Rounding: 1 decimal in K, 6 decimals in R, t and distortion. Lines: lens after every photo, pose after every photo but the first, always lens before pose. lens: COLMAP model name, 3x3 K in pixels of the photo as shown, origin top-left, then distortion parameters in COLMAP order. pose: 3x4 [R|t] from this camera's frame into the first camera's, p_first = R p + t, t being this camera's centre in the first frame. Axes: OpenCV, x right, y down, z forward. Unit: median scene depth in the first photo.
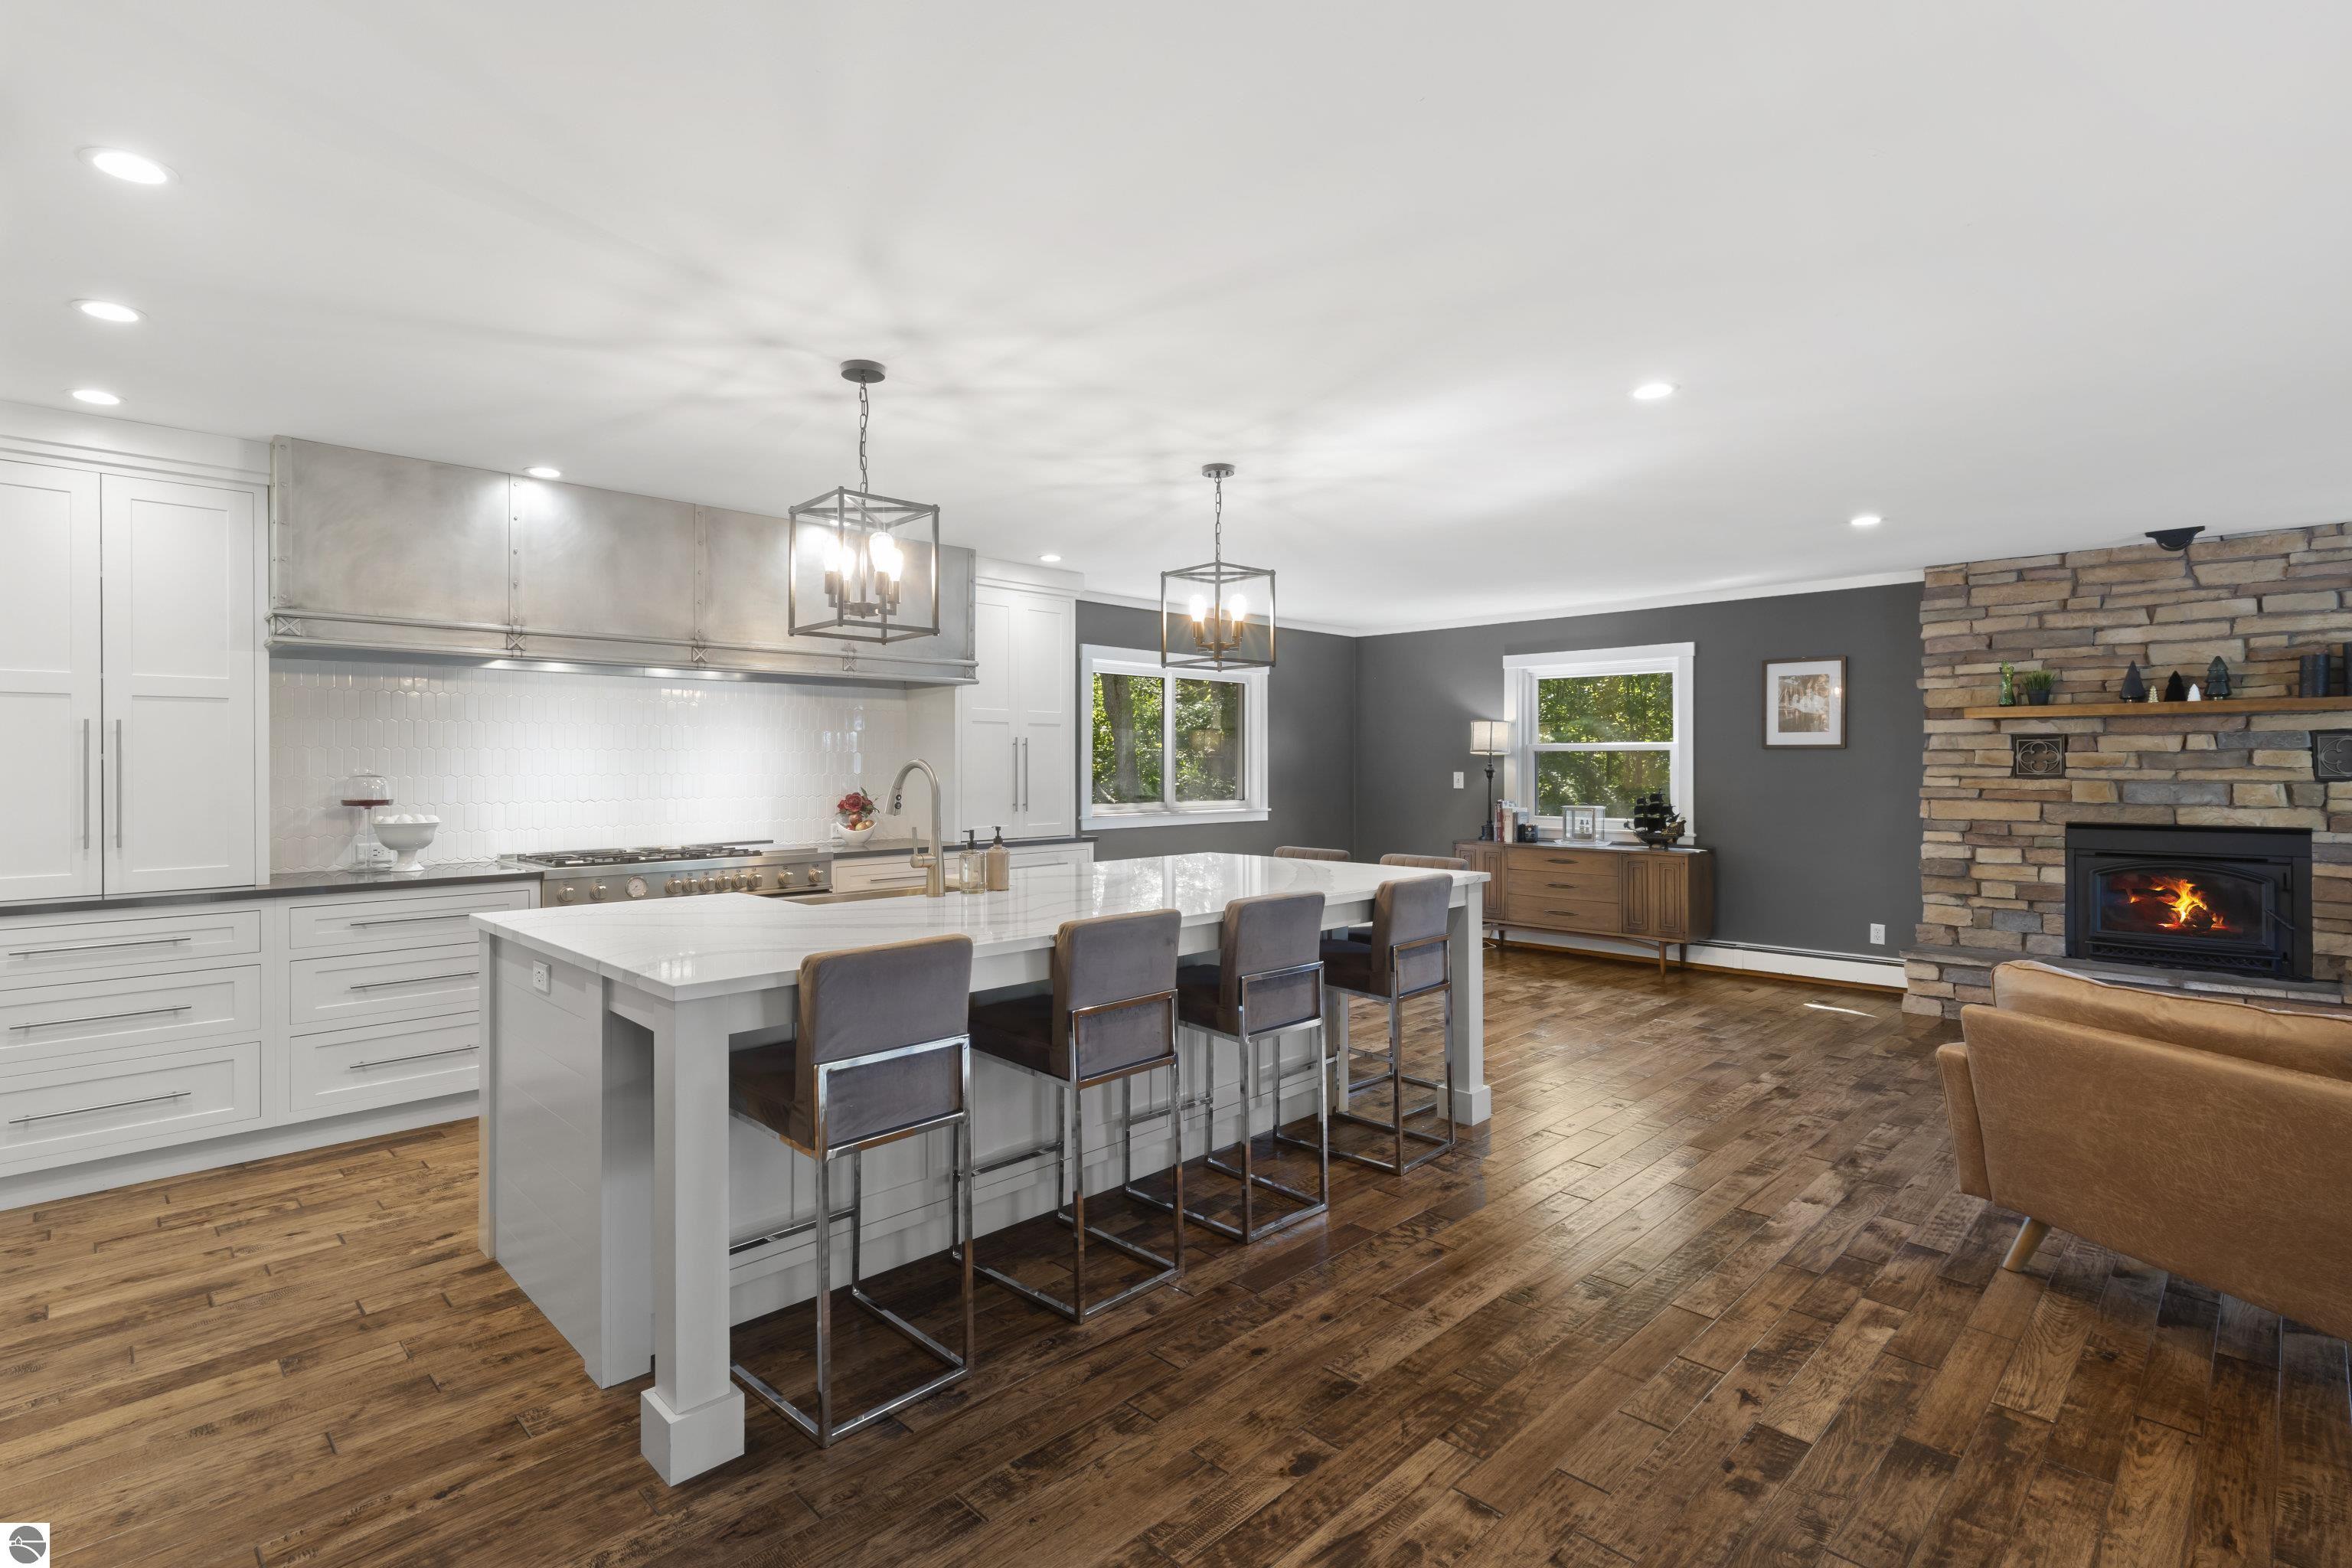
lens RADIAL K [[1119.0, 0, 1119.7], [0, 1119.0, 760.7], [0, 0, 1]] dist [0.007289, -0.000297]
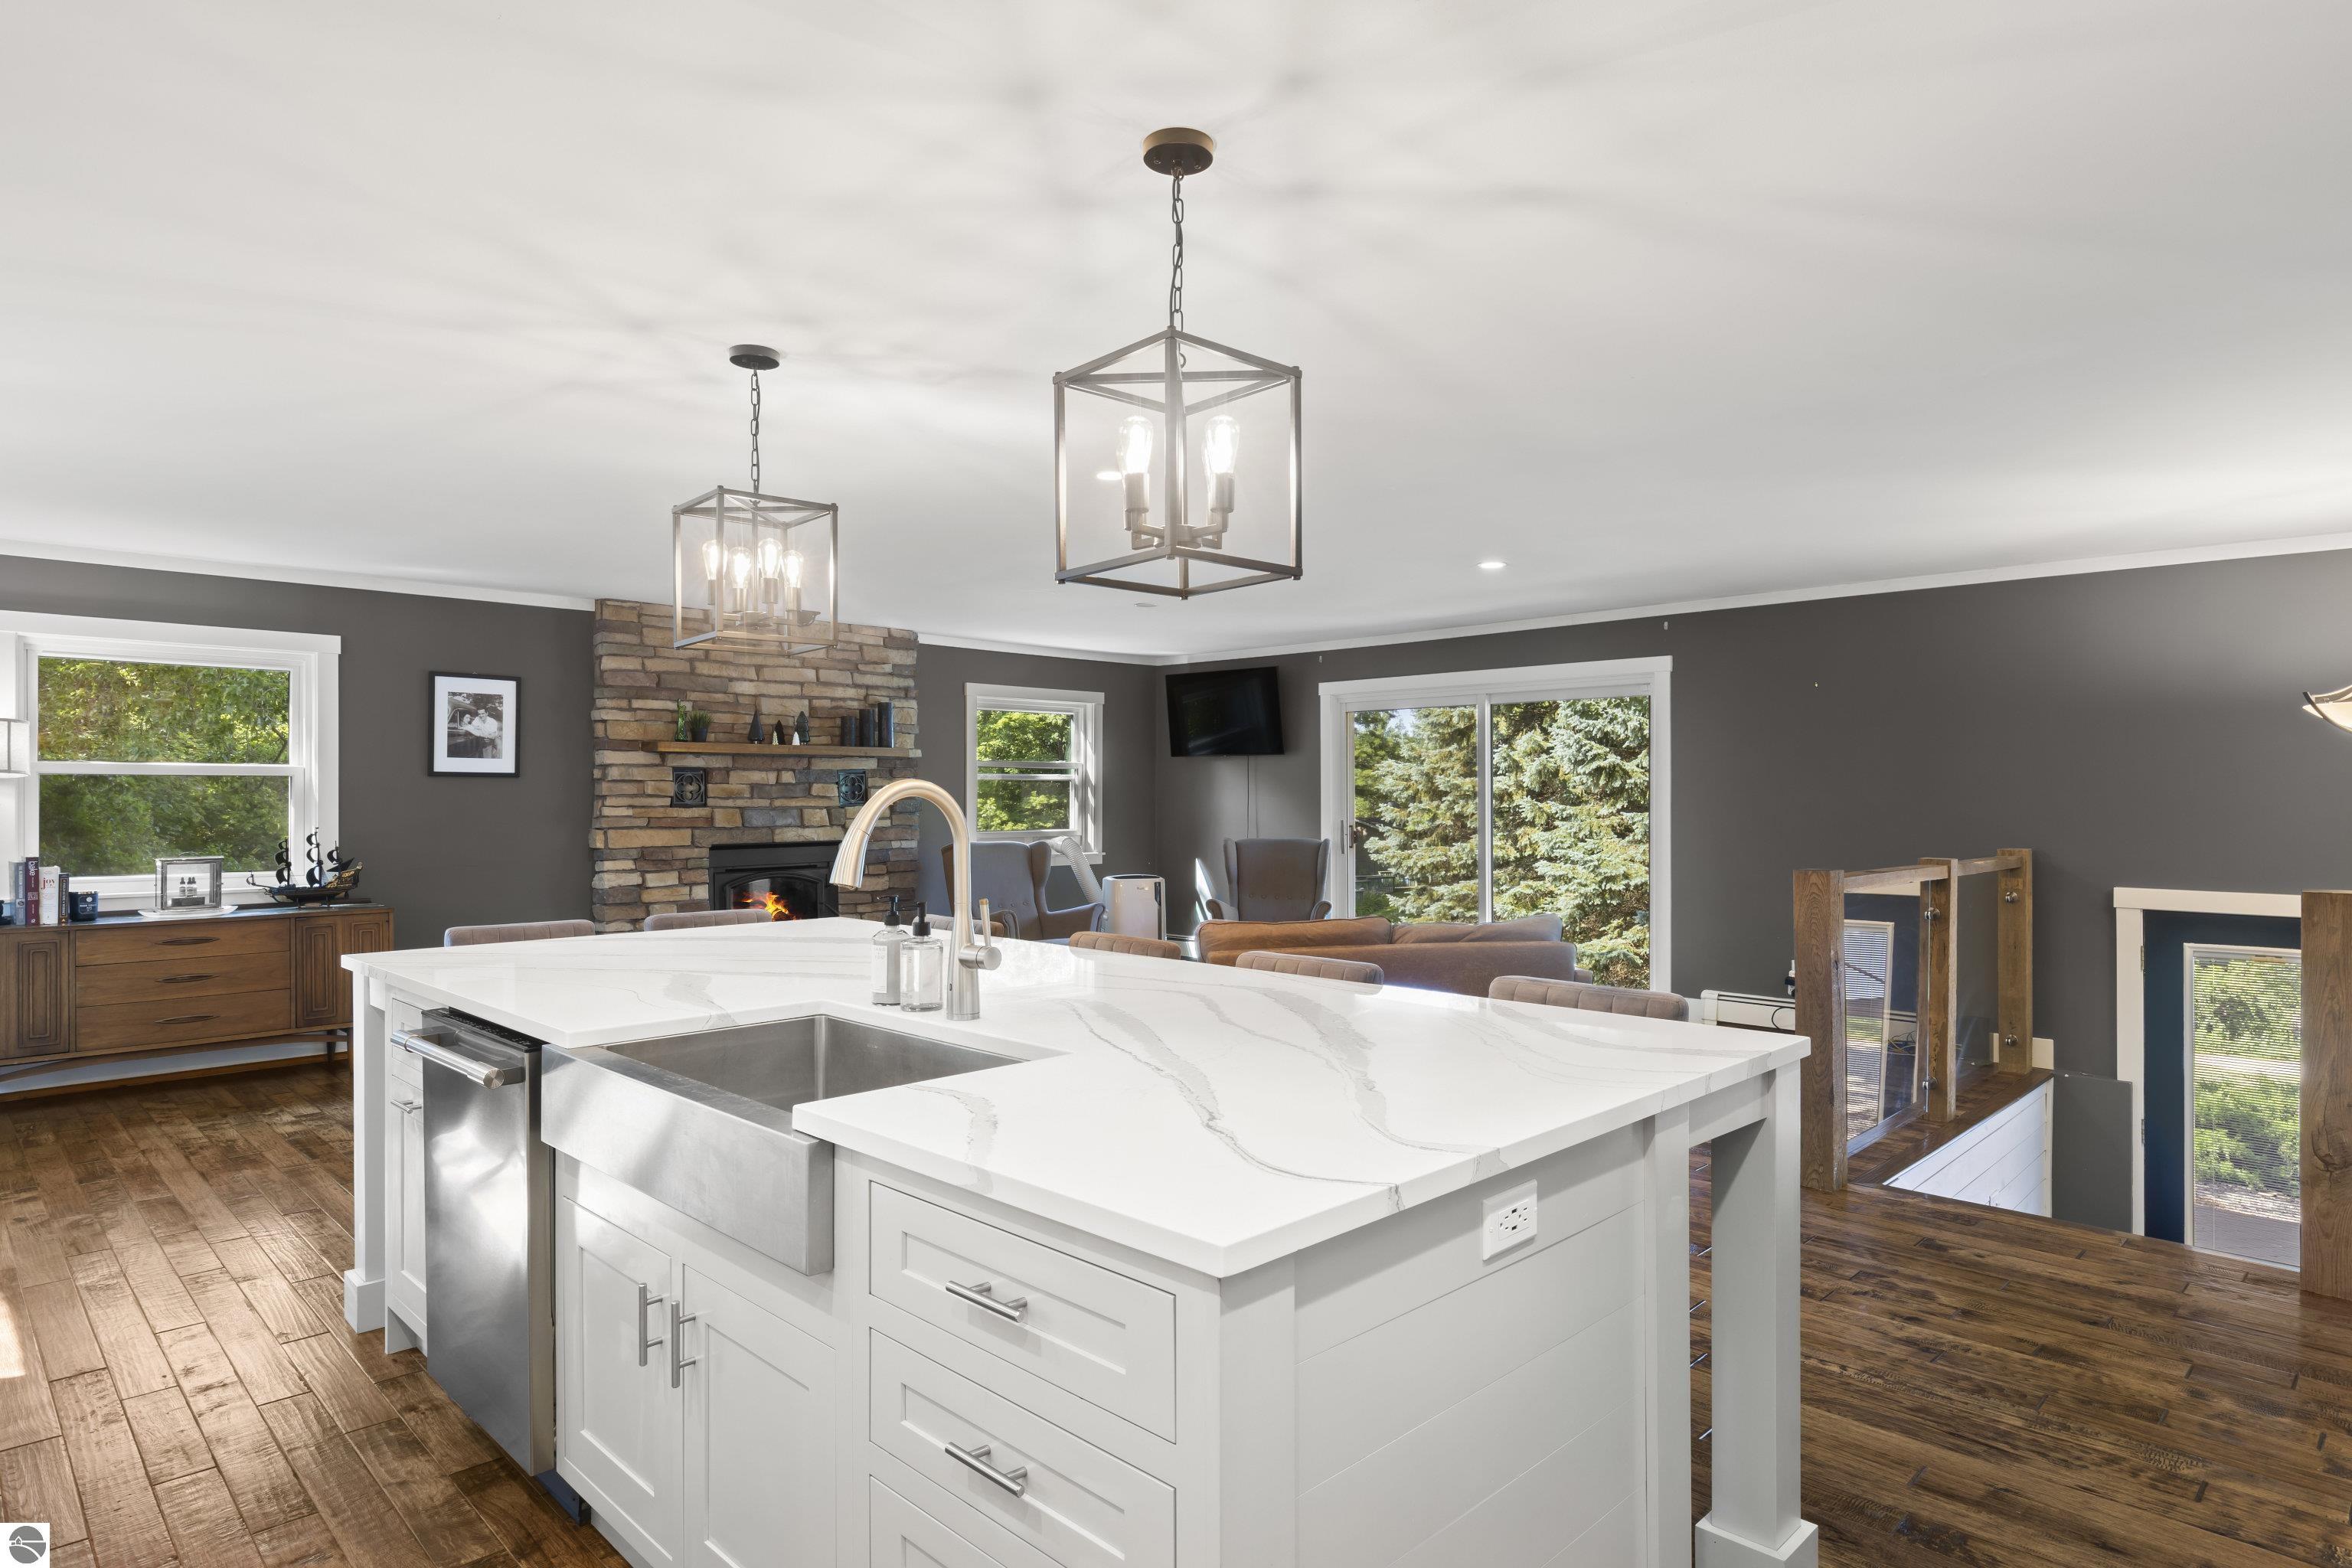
lens RADIAL K [[1250.0, 0, 1190.2], [0, 1250.0, 792.5], [0, 0, 1]] dist [-0.001527, 0.004125]
pose [[-0.009419, 0.000928, 0.999955, -0.427409], [-0.001565, 0.999998, -0.000943, 0.001646], [-0.999954, -0.001574, -0.009418, 0.508688]]
